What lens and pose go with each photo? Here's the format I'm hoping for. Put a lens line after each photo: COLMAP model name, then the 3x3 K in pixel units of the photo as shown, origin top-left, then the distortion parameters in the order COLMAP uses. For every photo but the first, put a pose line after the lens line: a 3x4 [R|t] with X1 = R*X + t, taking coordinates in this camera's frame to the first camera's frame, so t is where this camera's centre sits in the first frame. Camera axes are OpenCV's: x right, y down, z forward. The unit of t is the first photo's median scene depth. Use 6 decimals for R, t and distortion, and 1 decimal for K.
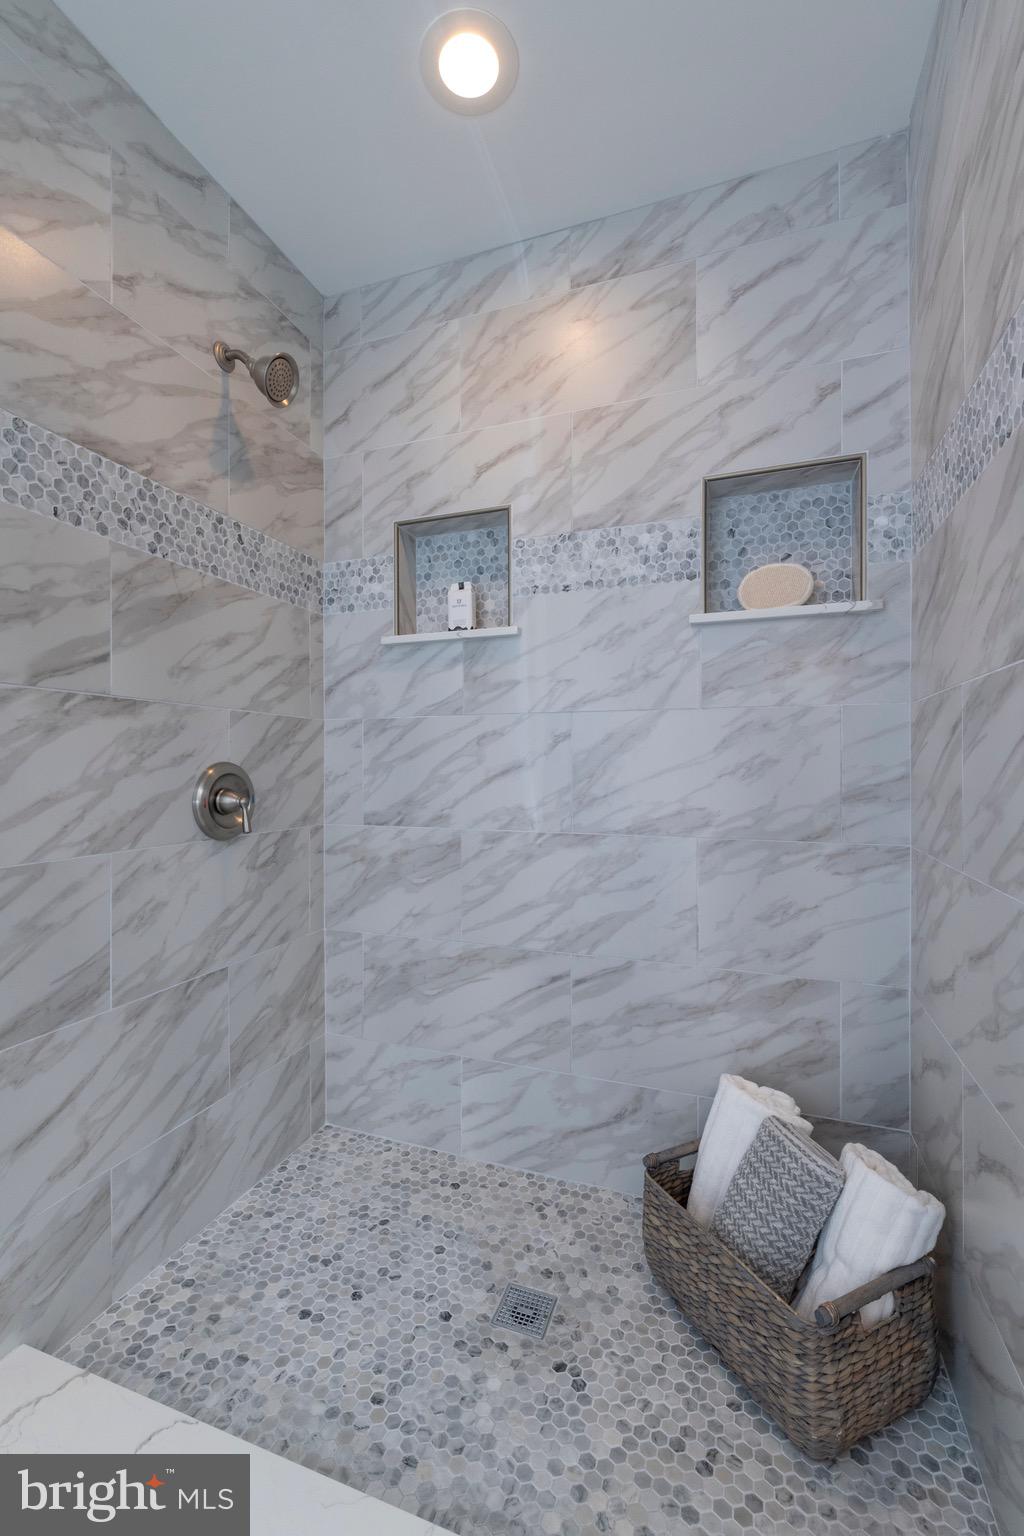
lens RADIAL K [[658.0, 0, 506.0], [0, 658.0, 761.8], [0, 0, 1]] dist [0.000439, -0.000299]
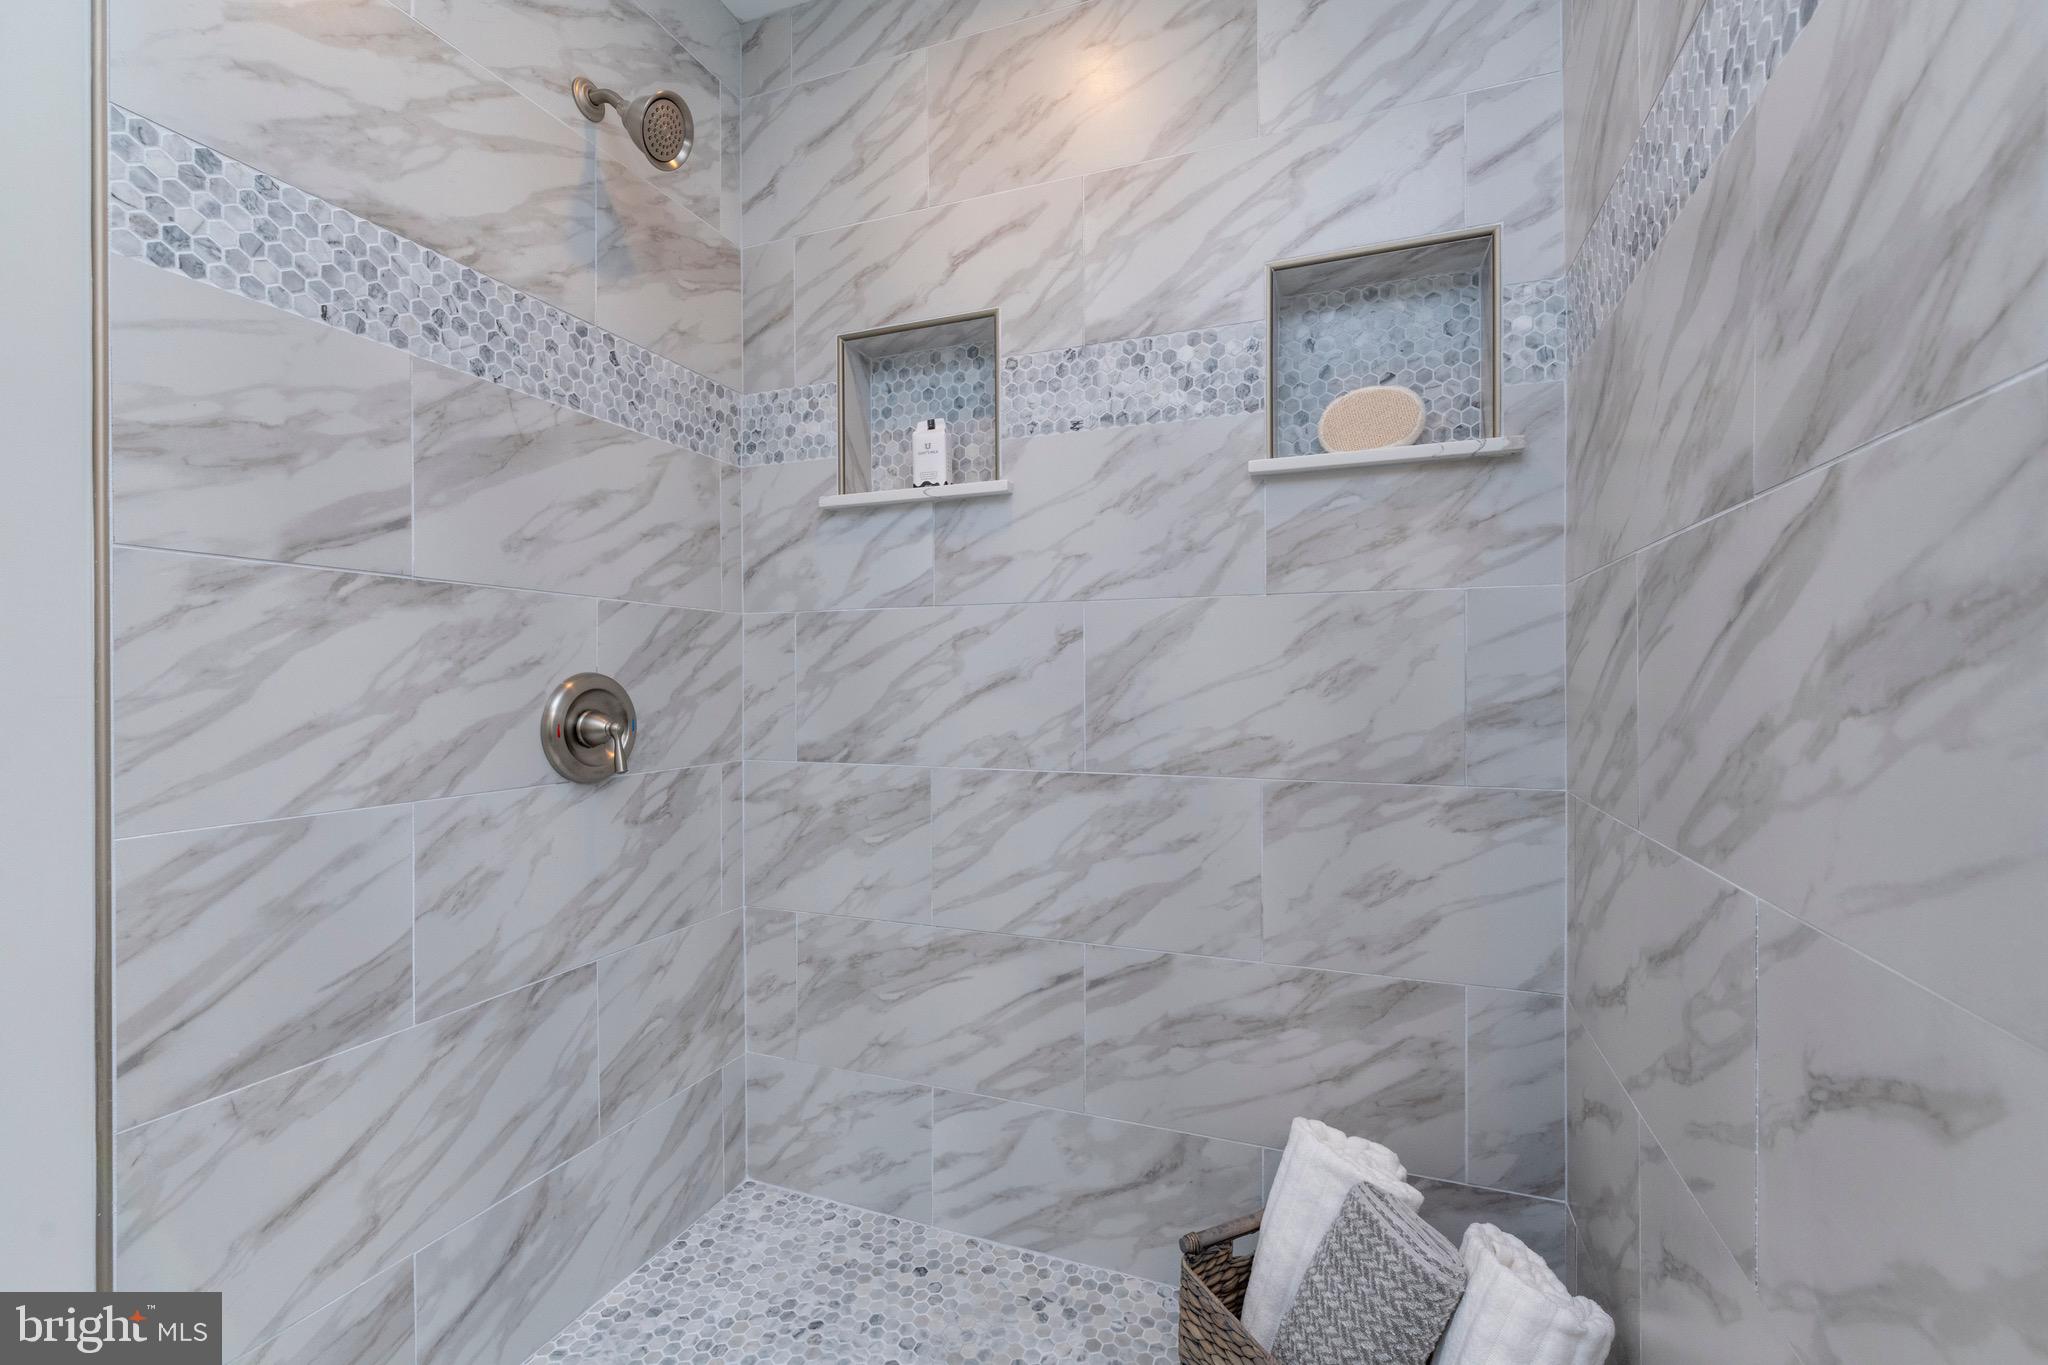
lens RADIAL K [[881.3, 0, 1023.0], [0, 881.3, 675.1], [0, 0, 1]] dist [0.000844, -0.000343]
pose [[0.999920, -0.002504, -0.012387, 0.046782], [0.002505, 0.999997, 0.000017, 0.003946], [0.012387, -0.000048, 0.999923, 0.054814]]
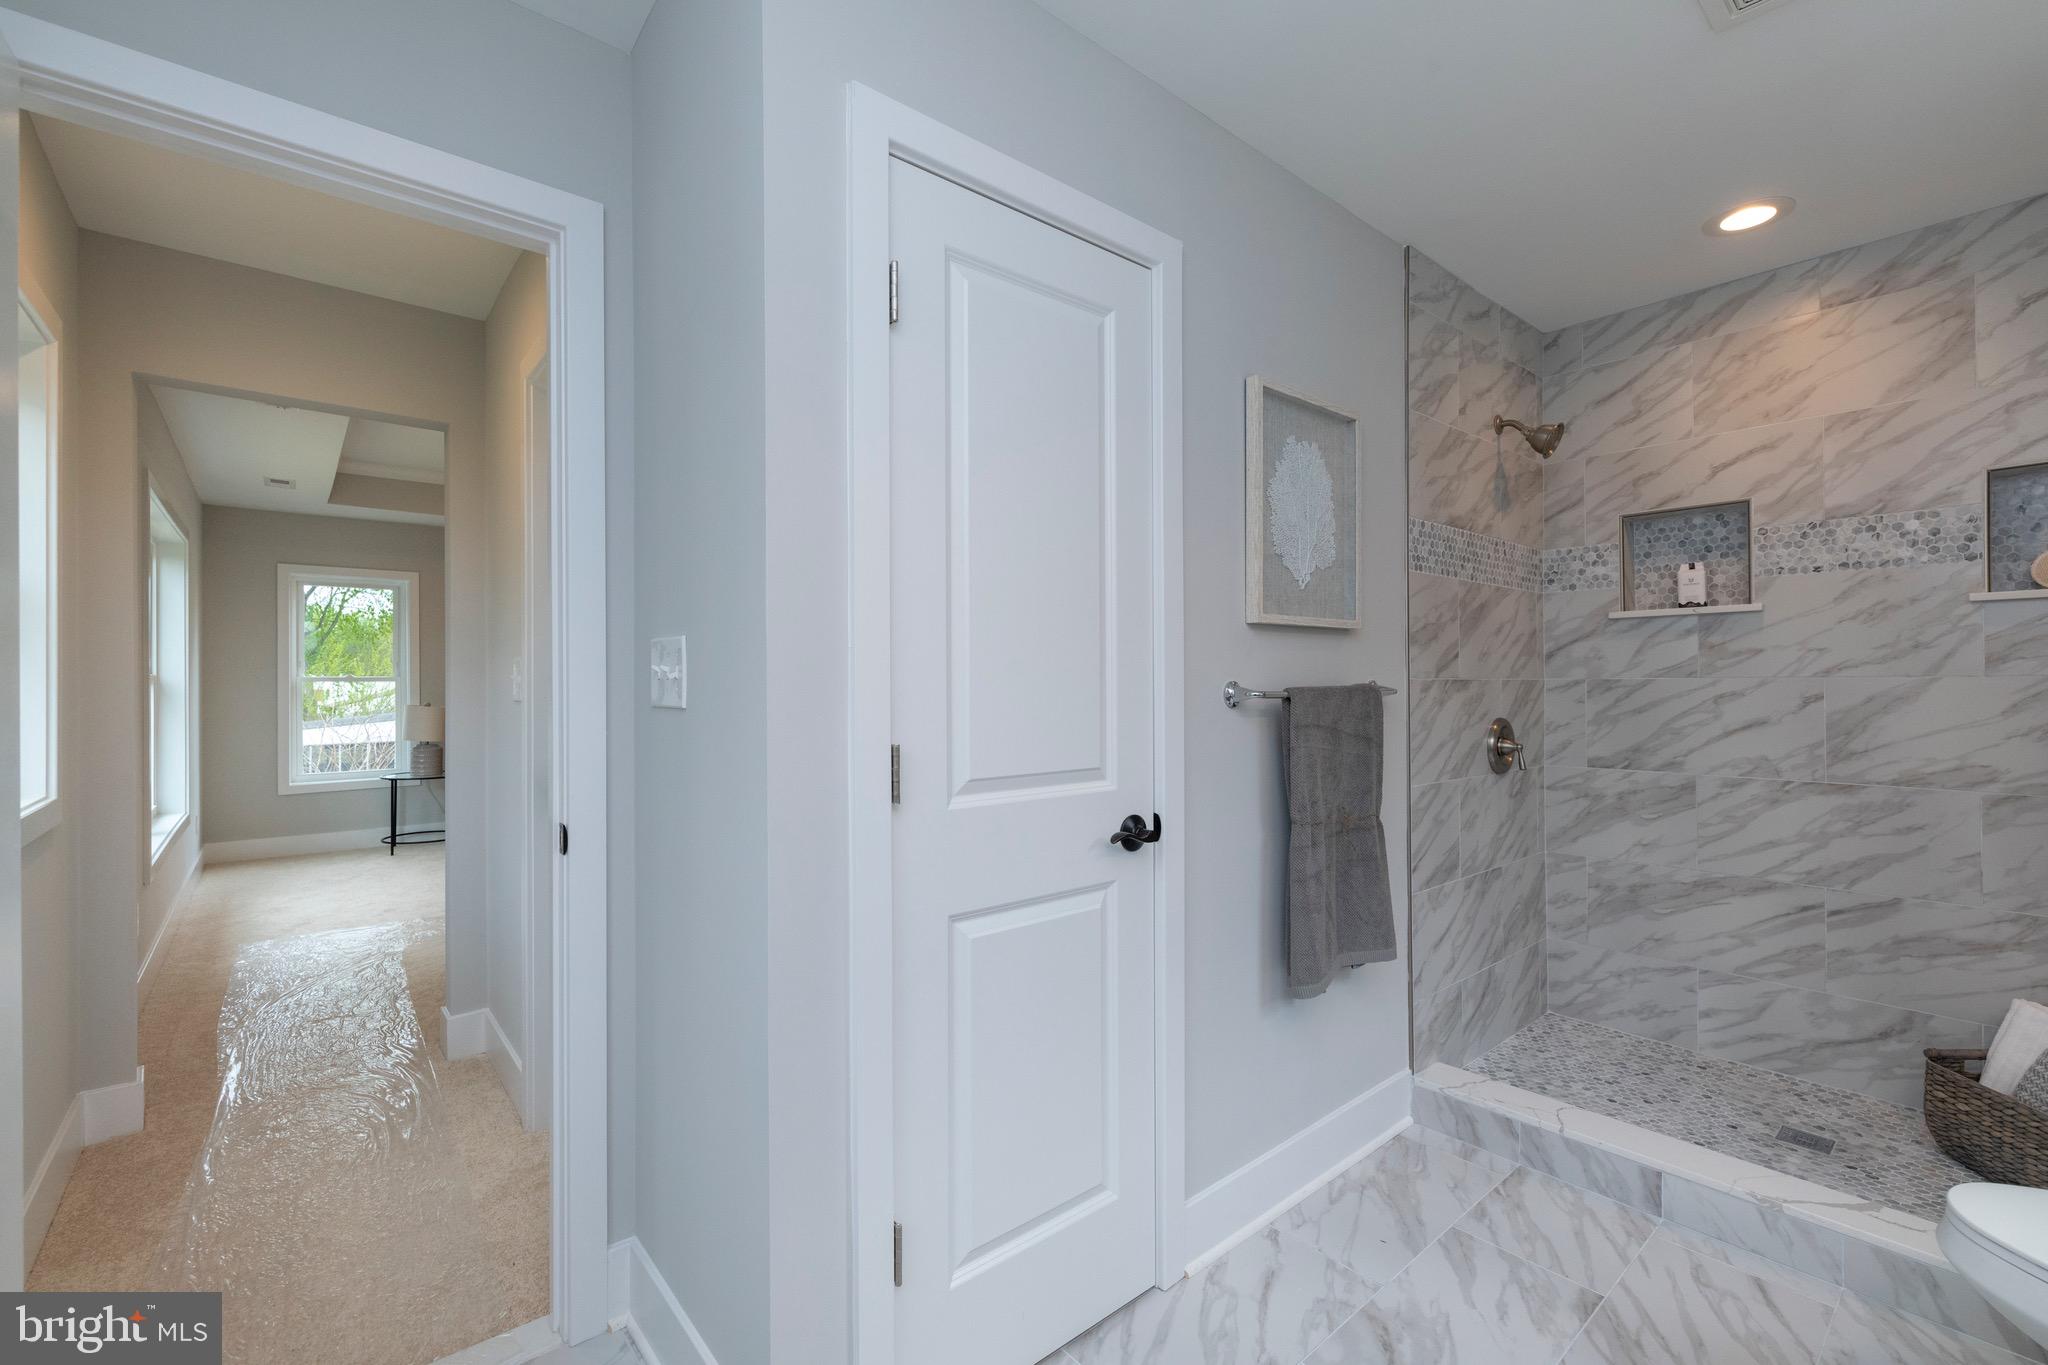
lens RADIAL K [[877.3, 0, 1029.4], [0, 877.3, 678.6], [0, 0, 1]] dist [0.000439, -0.000299]
pose [[0.871407, -0.006402, -0.490518, -0.365755], [0.006992, 0.999975, -0.000629, -0.083058], [0.490510, -0.002882, 0.871431, -1.035795]]
